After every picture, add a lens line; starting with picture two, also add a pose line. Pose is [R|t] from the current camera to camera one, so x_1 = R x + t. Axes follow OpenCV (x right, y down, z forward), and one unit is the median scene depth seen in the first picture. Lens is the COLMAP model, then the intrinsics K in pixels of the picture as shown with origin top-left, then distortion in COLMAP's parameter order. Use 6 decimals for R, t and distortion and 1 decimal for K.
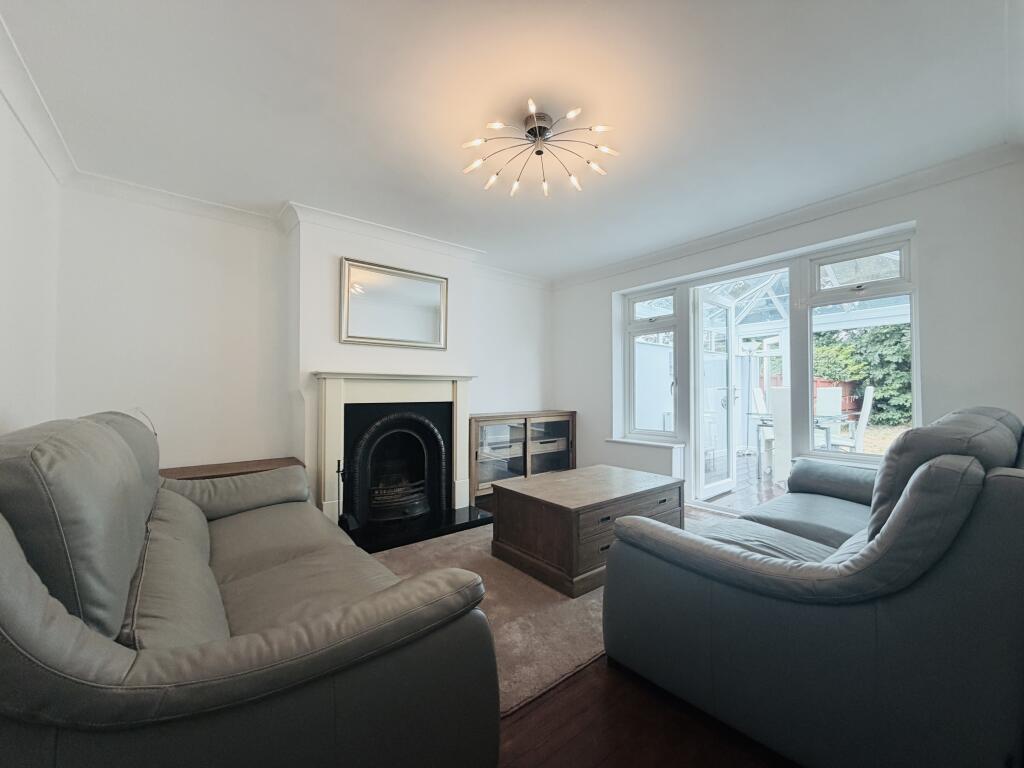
lens RADIAL K [[408.0, 0, 512.0], [0, 408.0, 384.0], [0, 0, 1]] dist [0.000520, -0.000039]
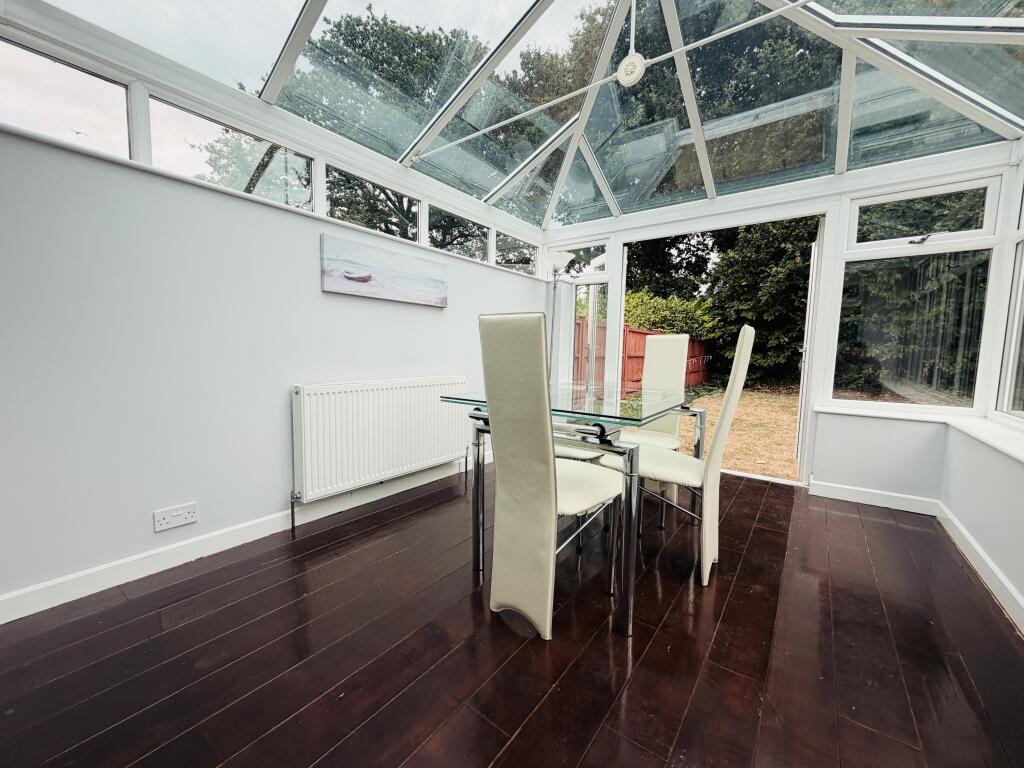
lens RADIAL K [[408.0, 0, 512.0], [0, 408.0, 384.0], [0, 0, 1]] dist [0.000520, -0.000039]
pose [[0.968386, 0.000849, 0.249453, 0.704710], [-0.027687, 0.994182, 0.104098, 0.028843], [-0.247913, -0.107714, 0.962776, 0.843117]]
